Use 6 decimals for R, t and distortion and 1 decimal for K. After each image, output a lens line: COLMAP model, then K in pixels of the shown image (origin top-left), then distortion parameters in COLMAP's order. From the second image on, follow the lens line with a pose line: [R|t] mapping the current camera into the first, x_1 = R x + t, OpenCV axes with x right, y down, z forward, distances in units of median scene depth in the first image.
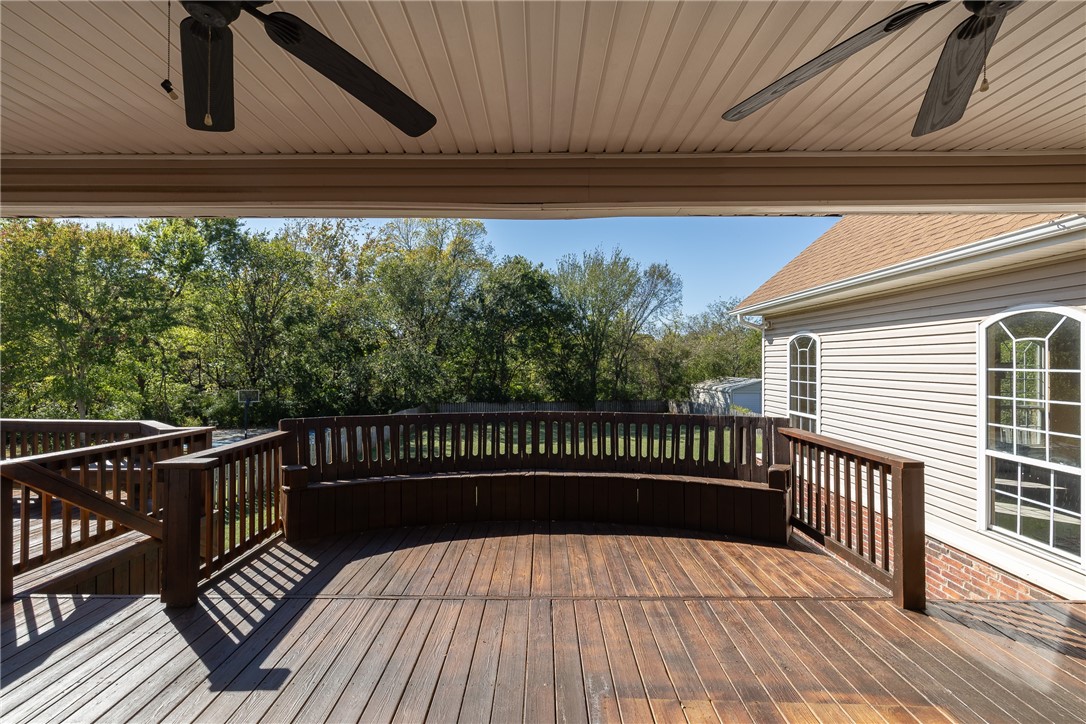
lens RADIAL K [[480.5, 0, 530.4], [0, 480.5, 364.9], [0, 0, 1]] dist [0.009697, -0.001205]
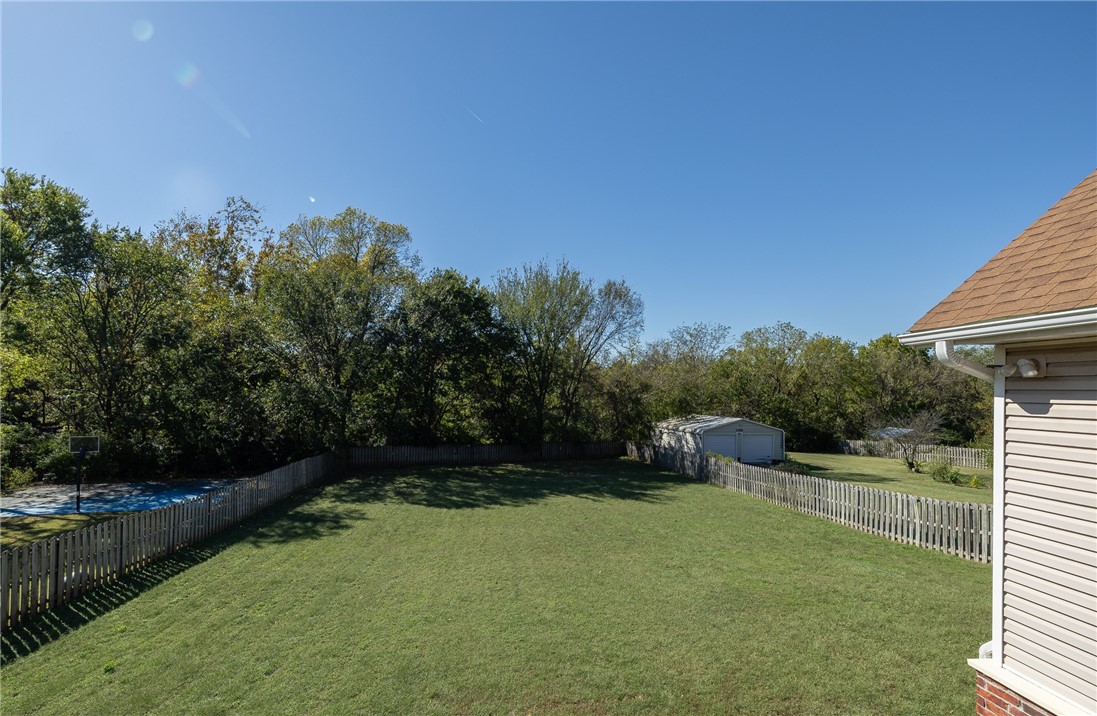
lens RADIAL K [[516.1, 0, 504.9], [0, 516.1, 390.0], [0, 0, 1]] dist [-0.041248, 0.004953]
pose [[0.996645, 0.004966, 0.081699, -0.003550], [-0.004373, 0.999963, -0.007432, -0.013621], [-0.081733, 0.007050, 0.996629, 0.142468]]
